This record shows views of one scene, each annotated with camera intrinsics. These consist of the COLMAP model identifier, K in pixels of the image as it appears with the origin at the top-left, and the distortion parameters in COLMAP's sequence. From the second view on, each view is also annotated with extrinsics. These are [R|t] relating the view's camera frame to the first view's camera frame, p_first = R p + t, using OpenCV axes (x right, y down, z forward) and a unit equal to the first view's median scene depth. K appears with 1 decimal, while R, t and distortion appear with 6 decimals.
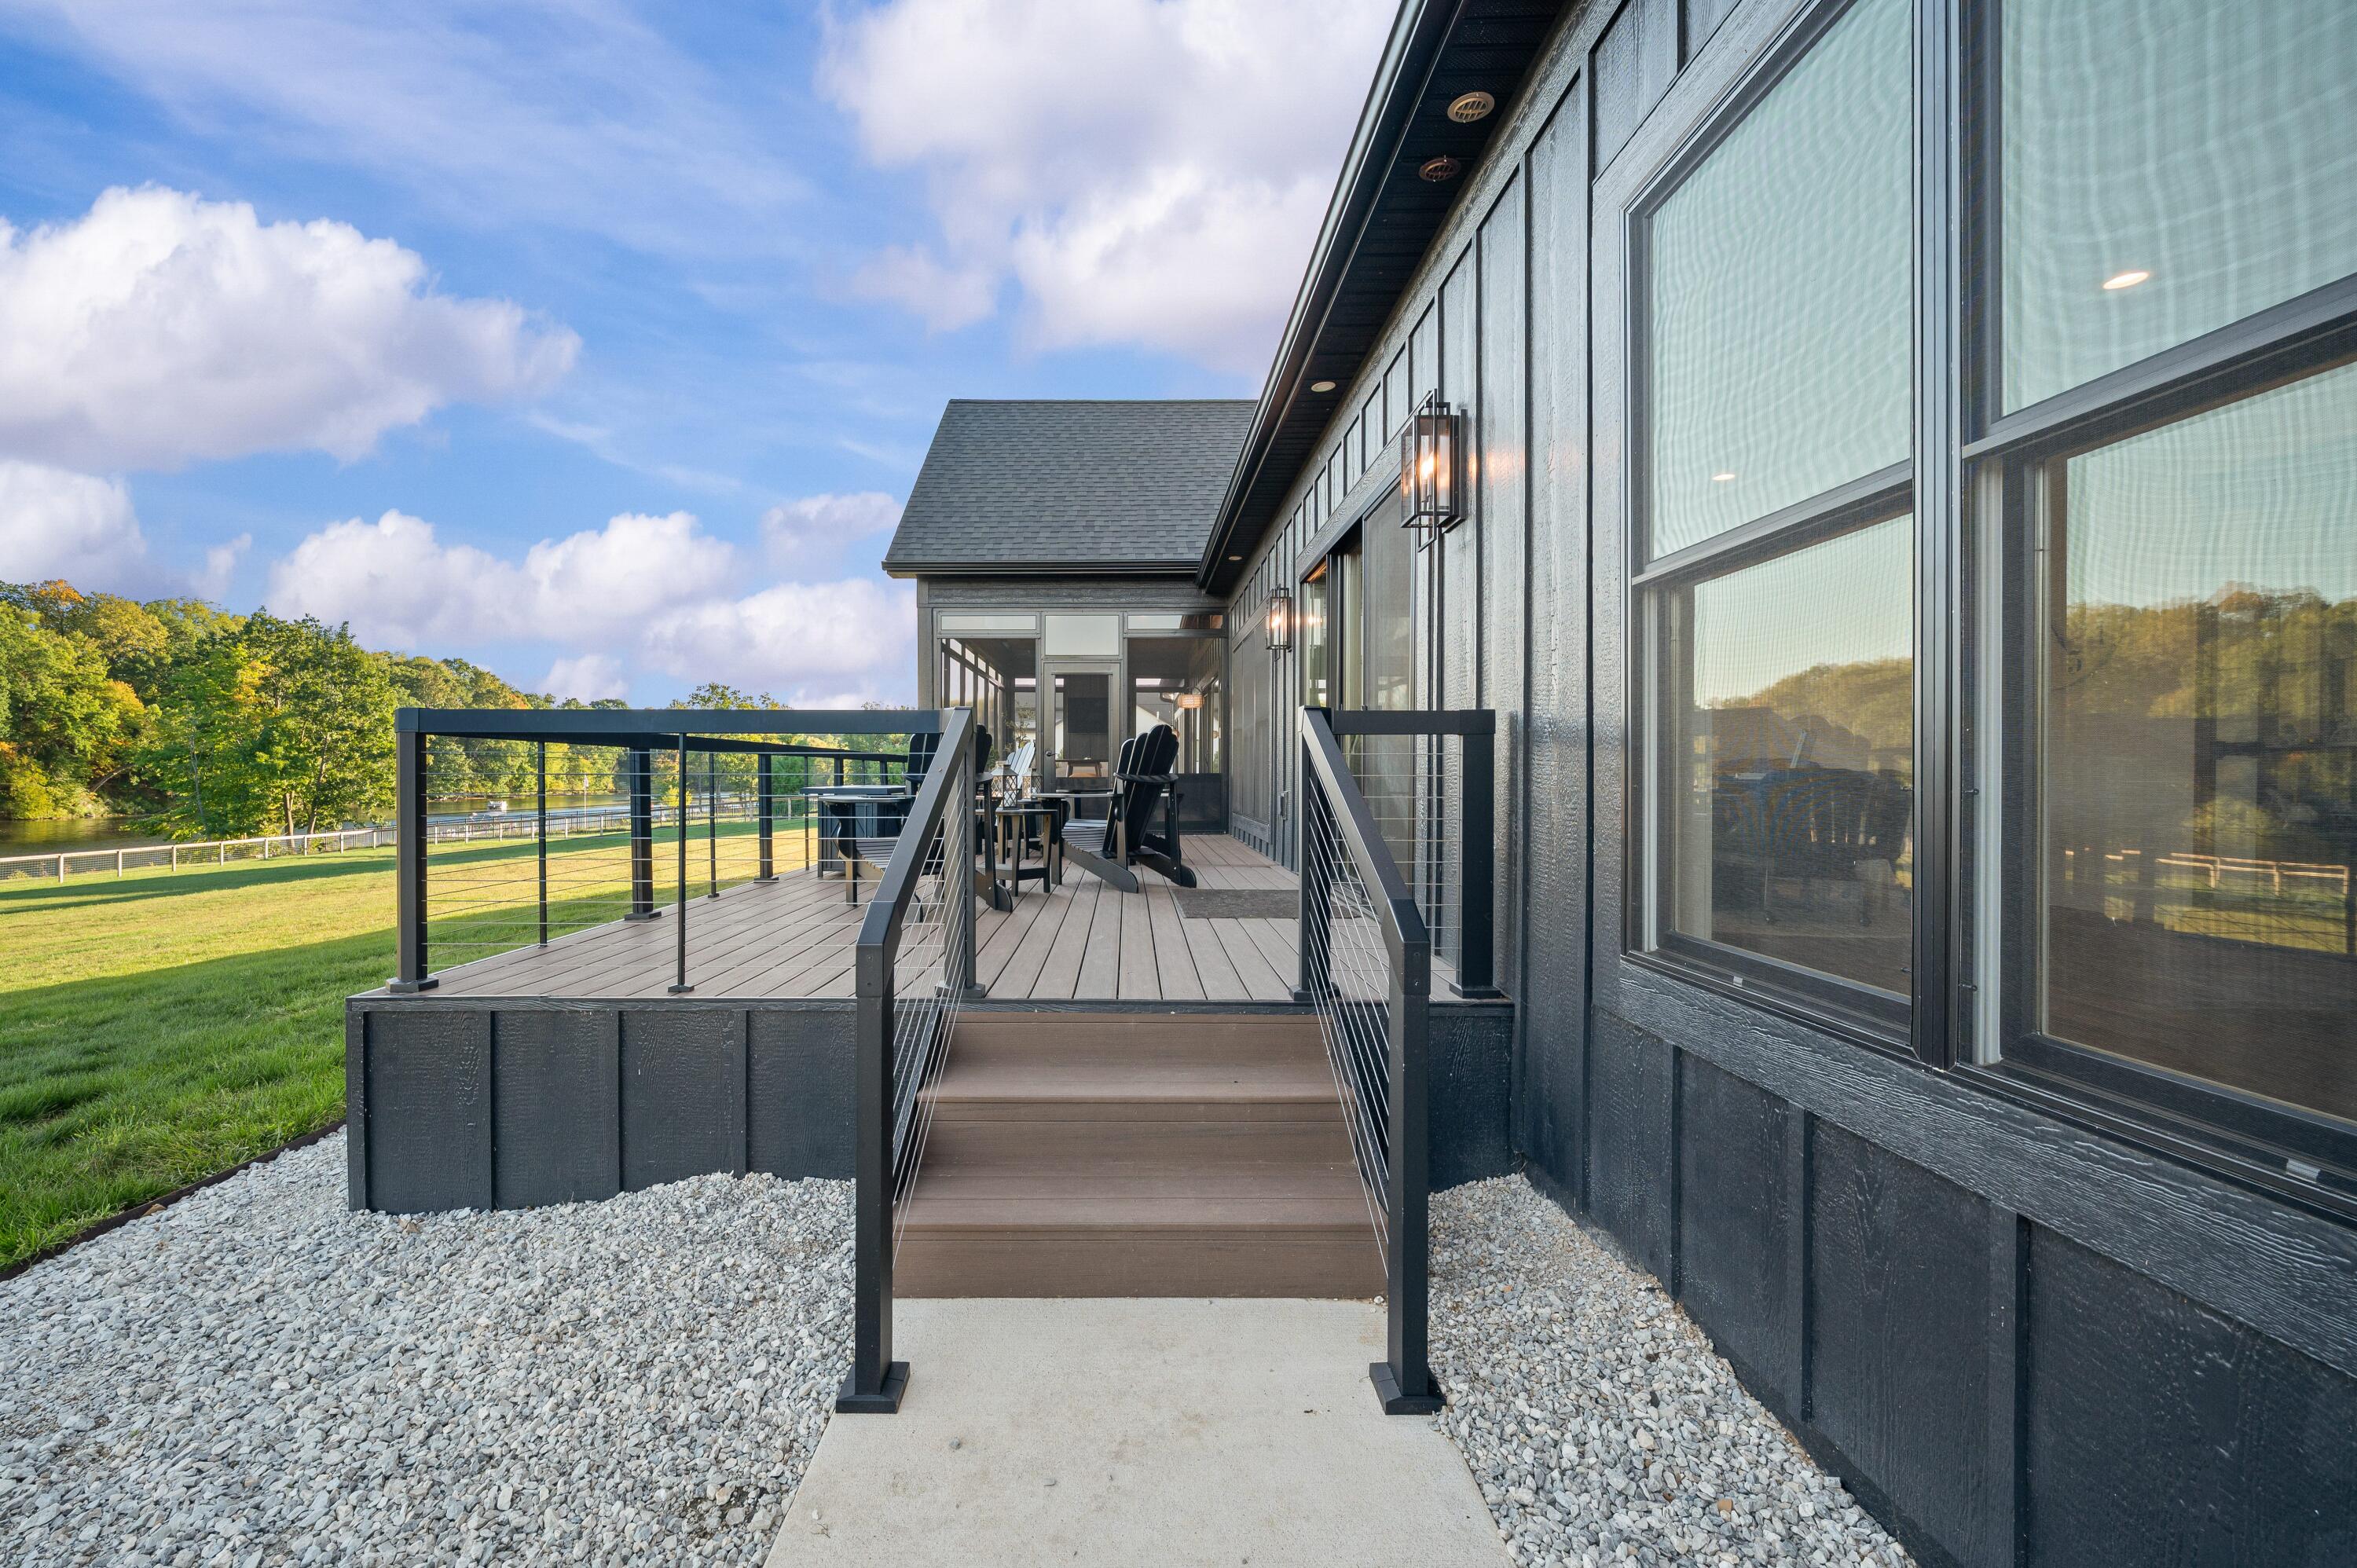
lens RADIAL K [[940.5, 0, 1107.4], [0, 940.5, 776.0], [0, 0, 1]] dist [-0.002228, -0.000097]
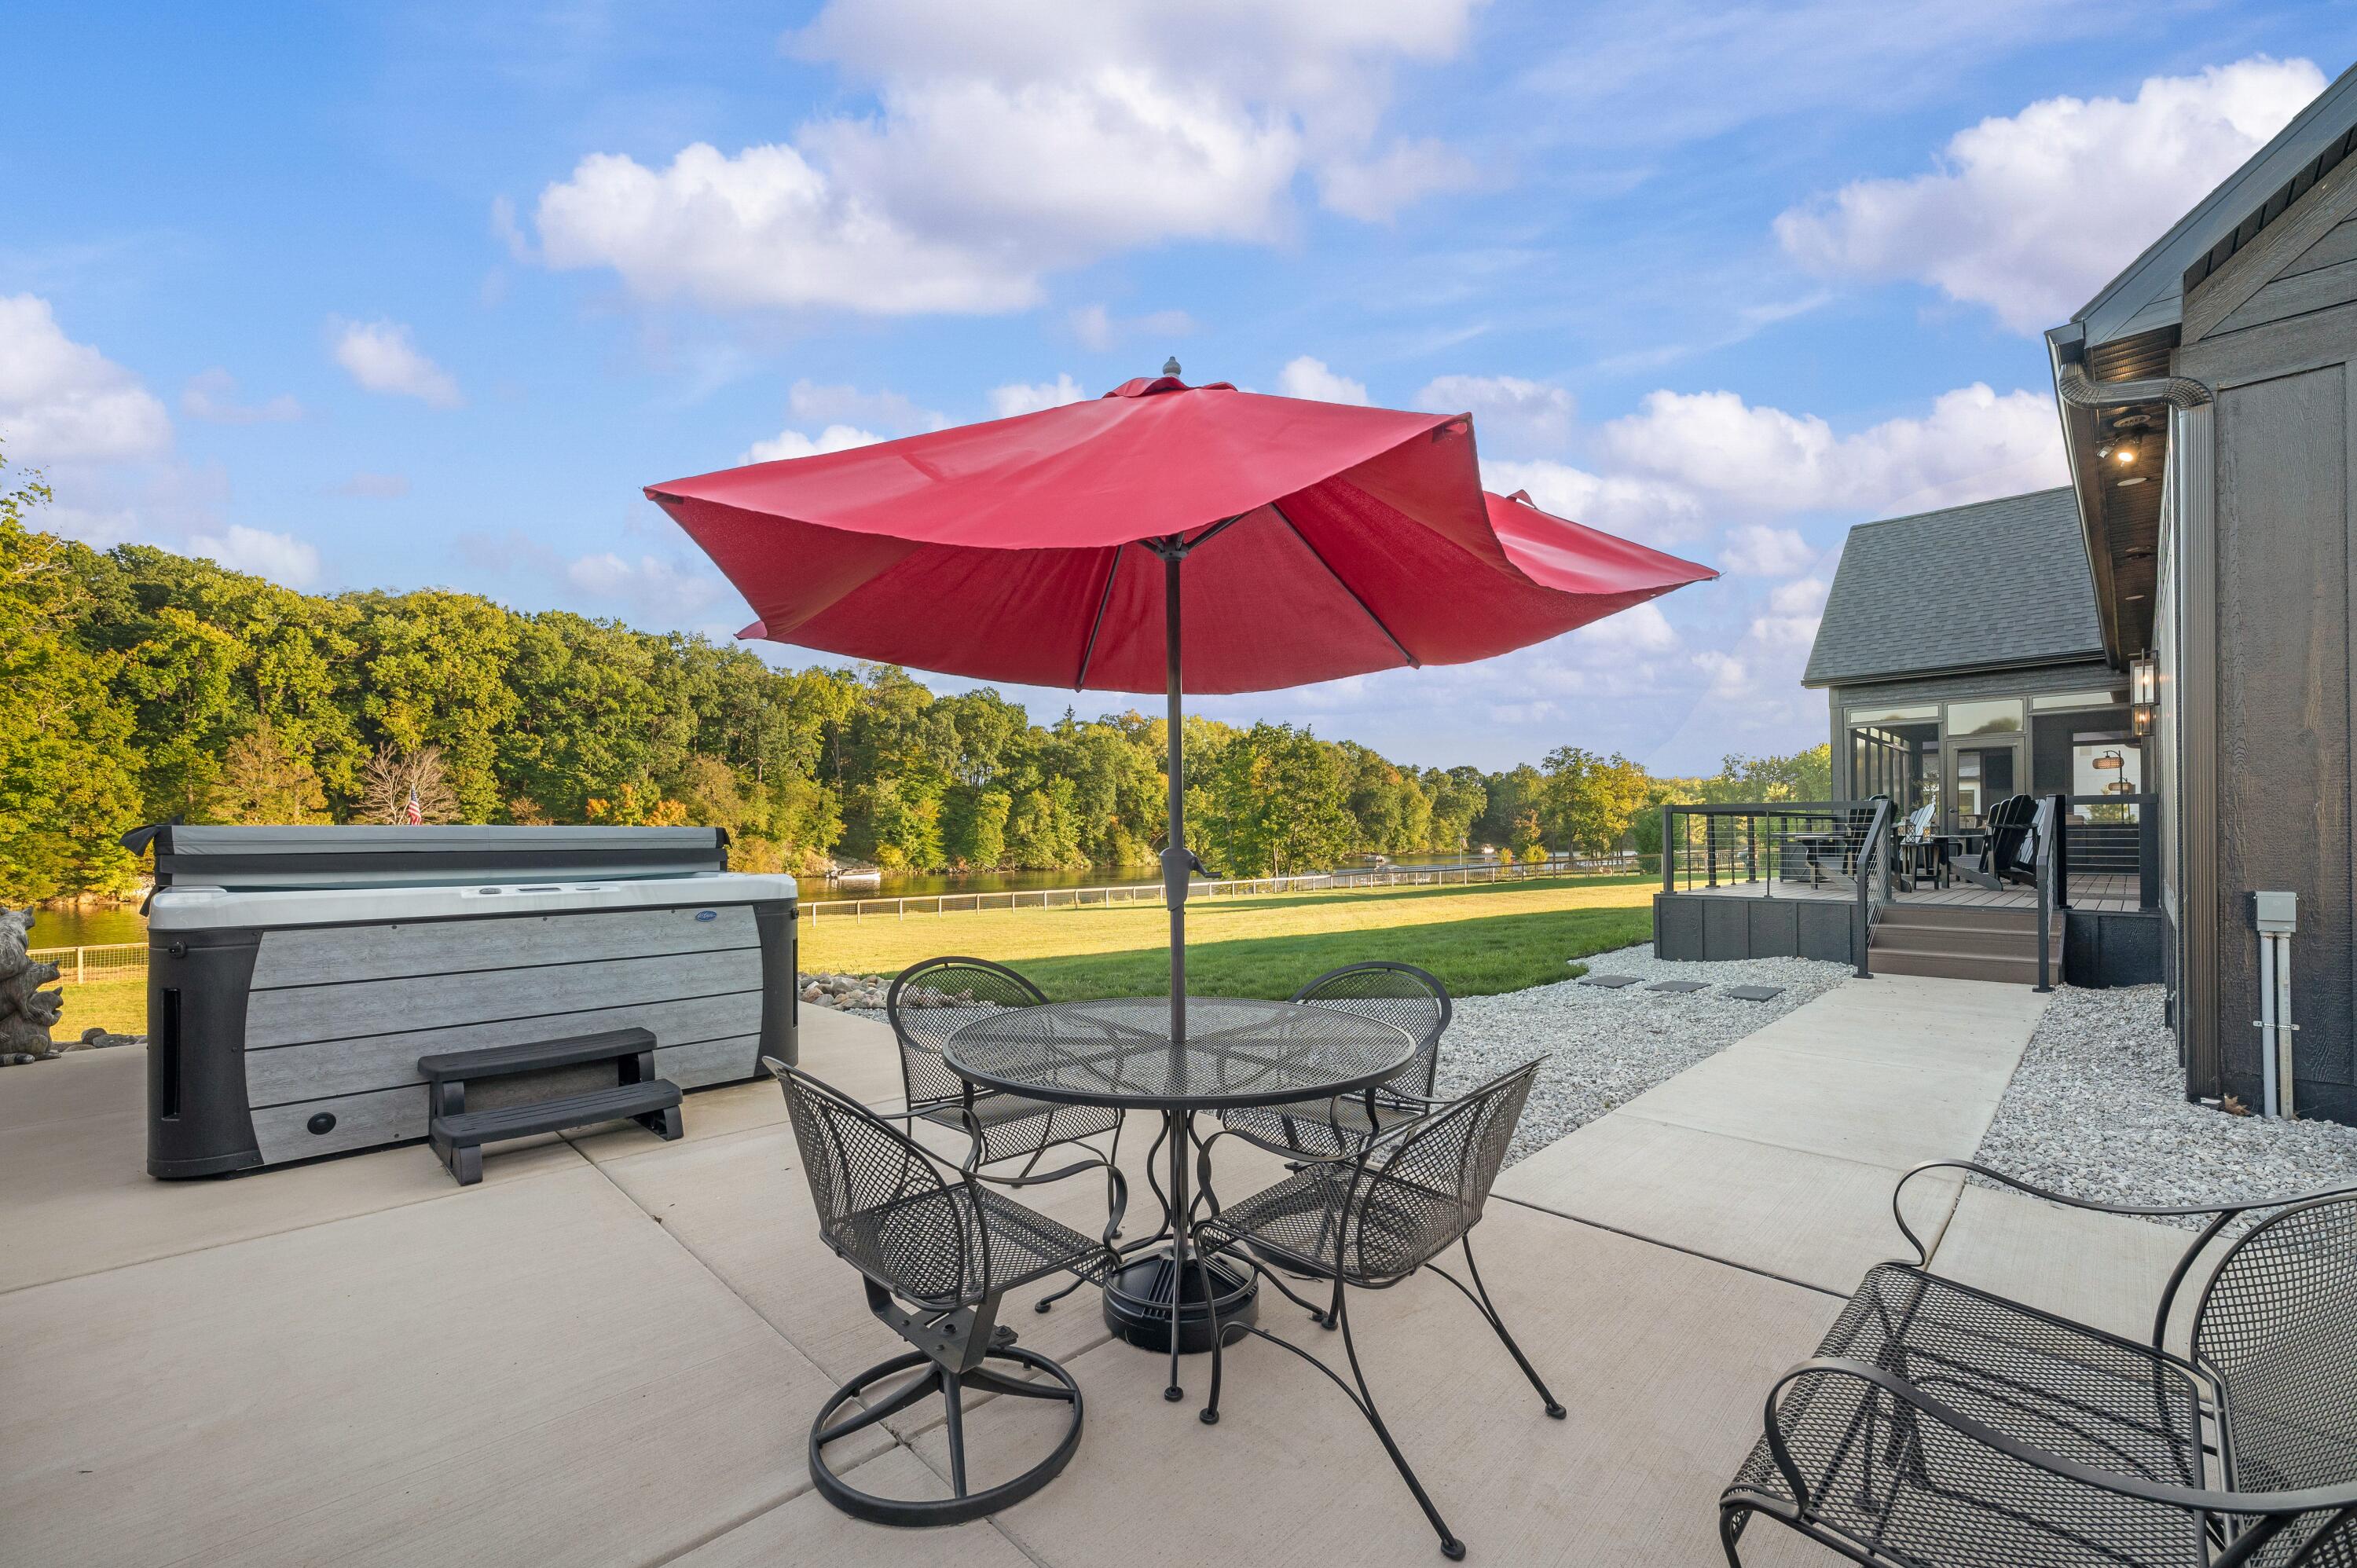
lens RADIAL K [[941.4, 0, 1185.9], [0, 941.4, 829.9], [0, 0, 1]] dist [0.001157, 0.000041]
pose [[0.718805, -0.009580, -0.695145, 0.068818], [0.005342, 0.999952, -0.008257, 0.006724], [0.695191, 0.002222, 0.718822, -0.567343]]
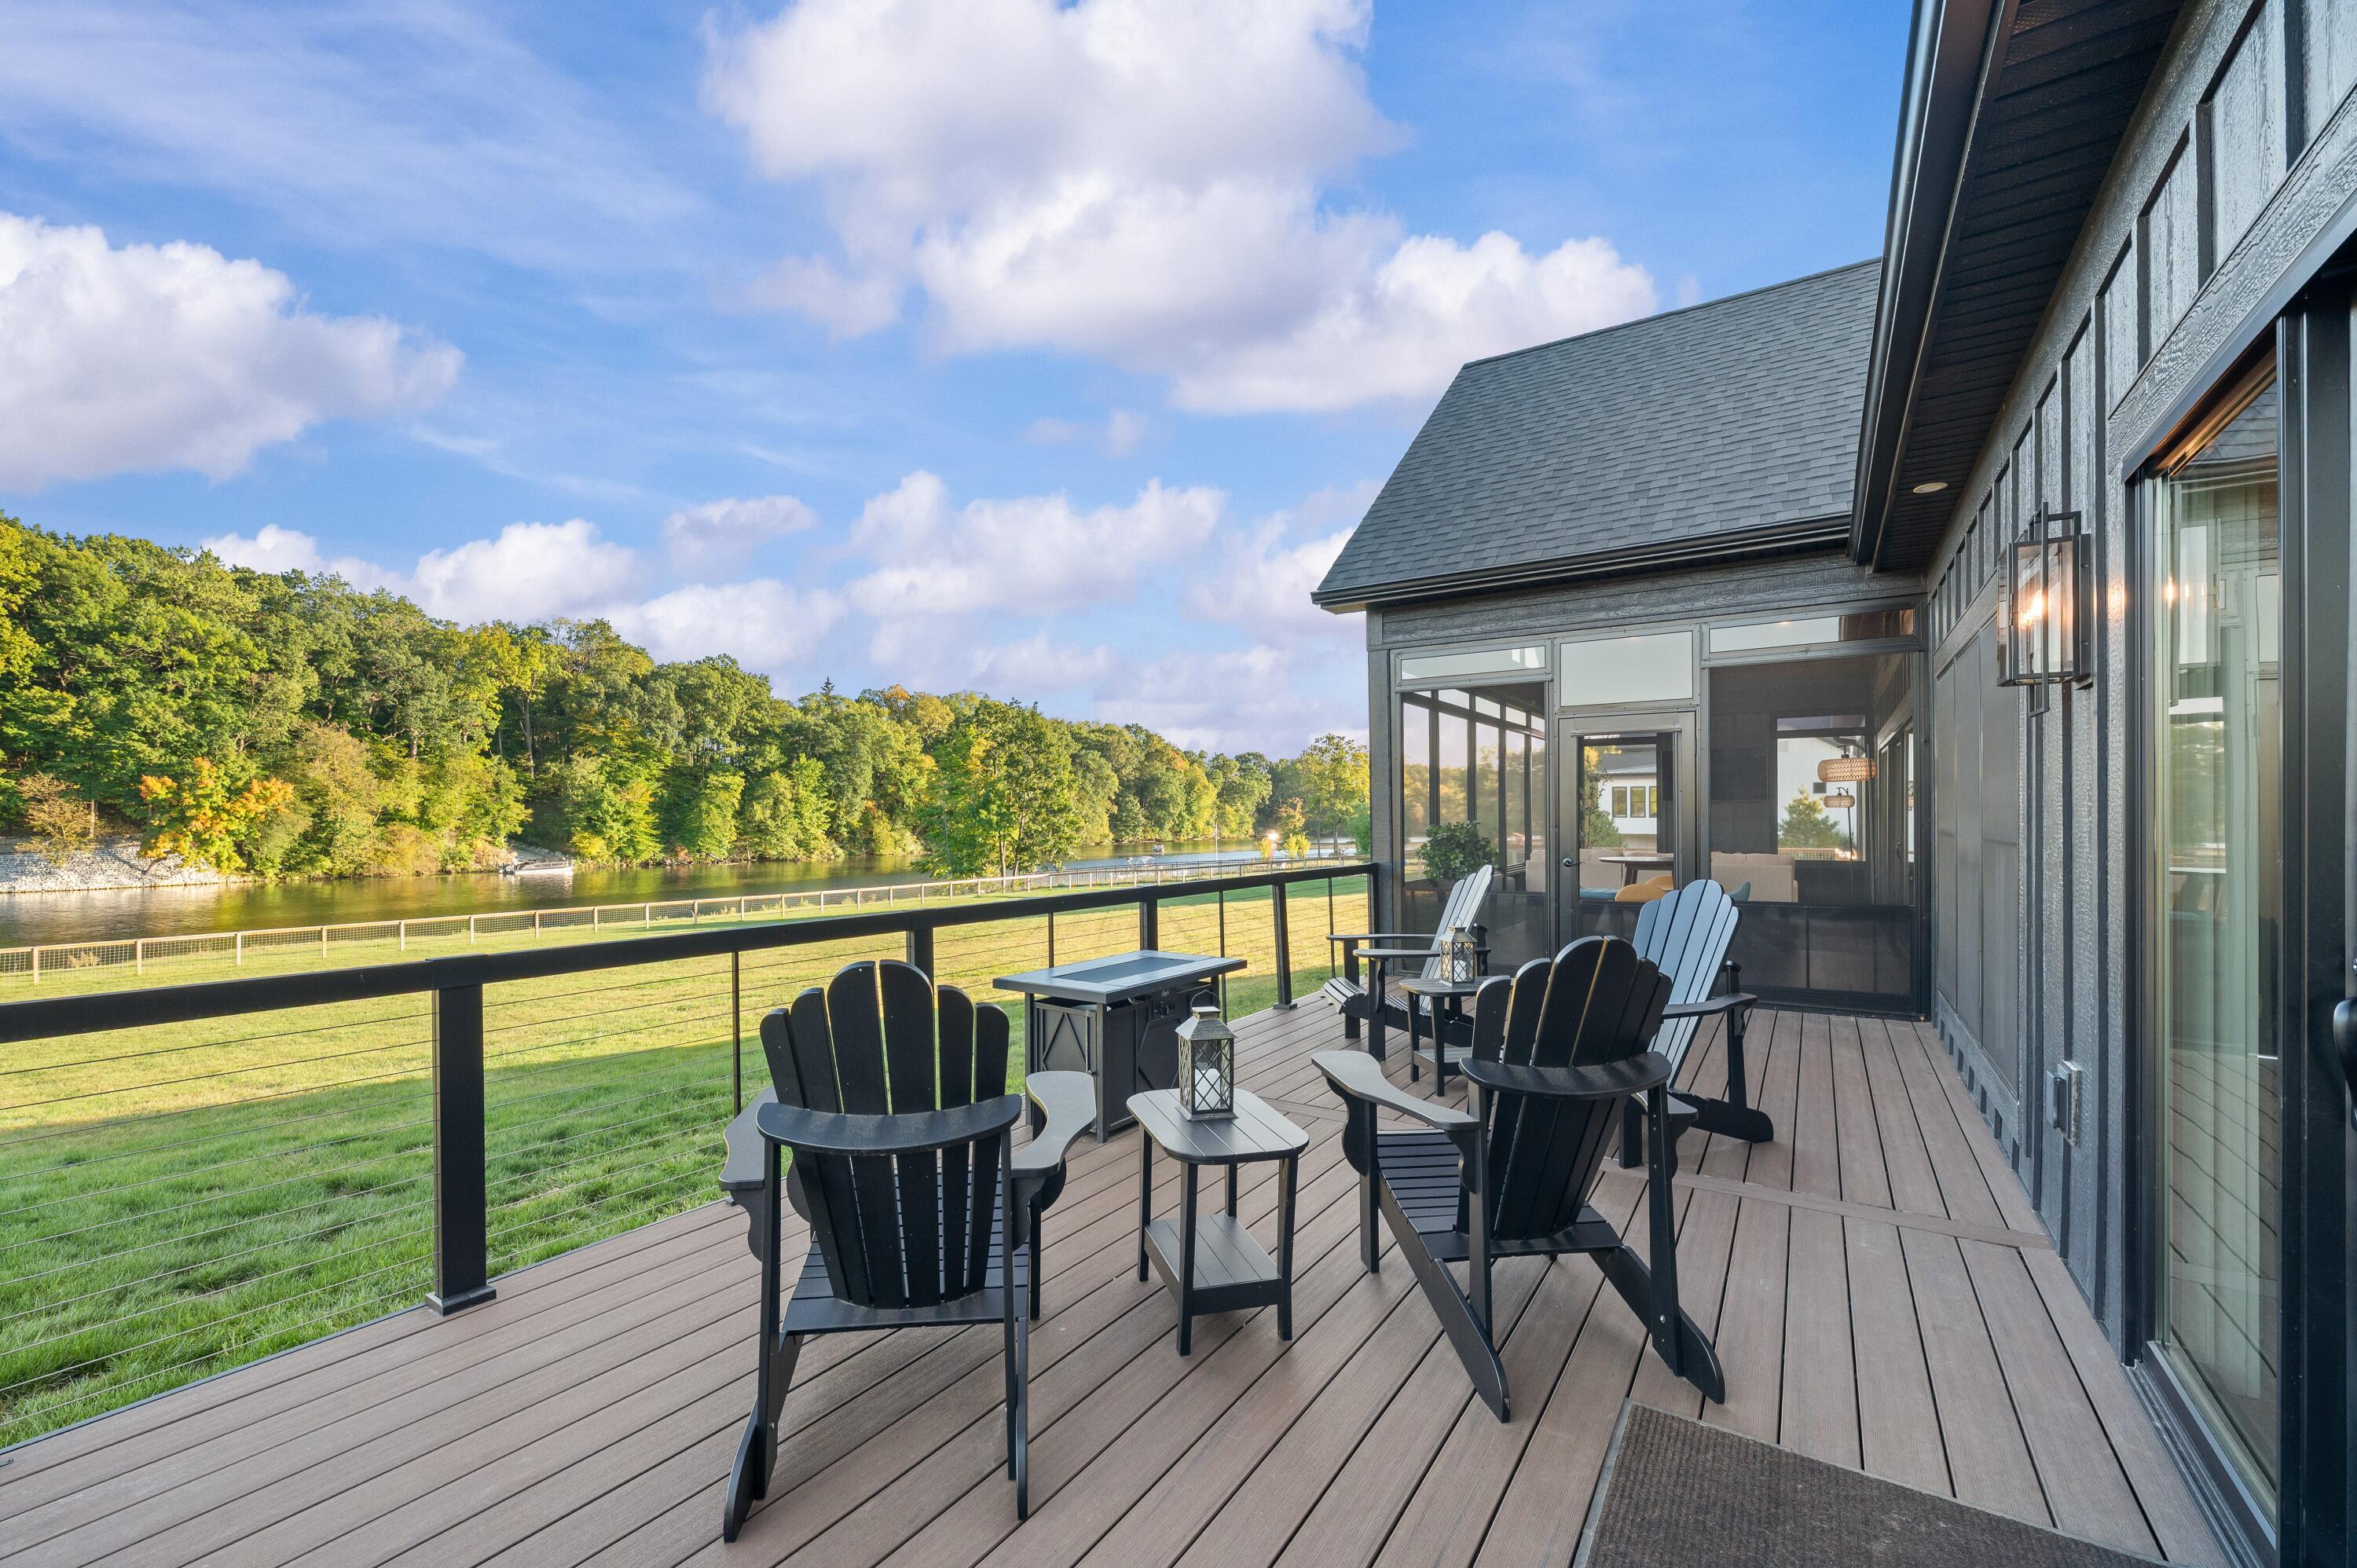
lens RADIAL K [[954.8, 0, 1176.3], [0, 954.8, 816.3], [0, 0, 1]] dist [0.001561, 0.000206]
pose [[0.842348, -0.005511, -0.538906, 0.052131], [0.003376, 0.999982, -0.004949, -0.044055], [0.538924, 0.002349, 0.842351, 0.268919]]
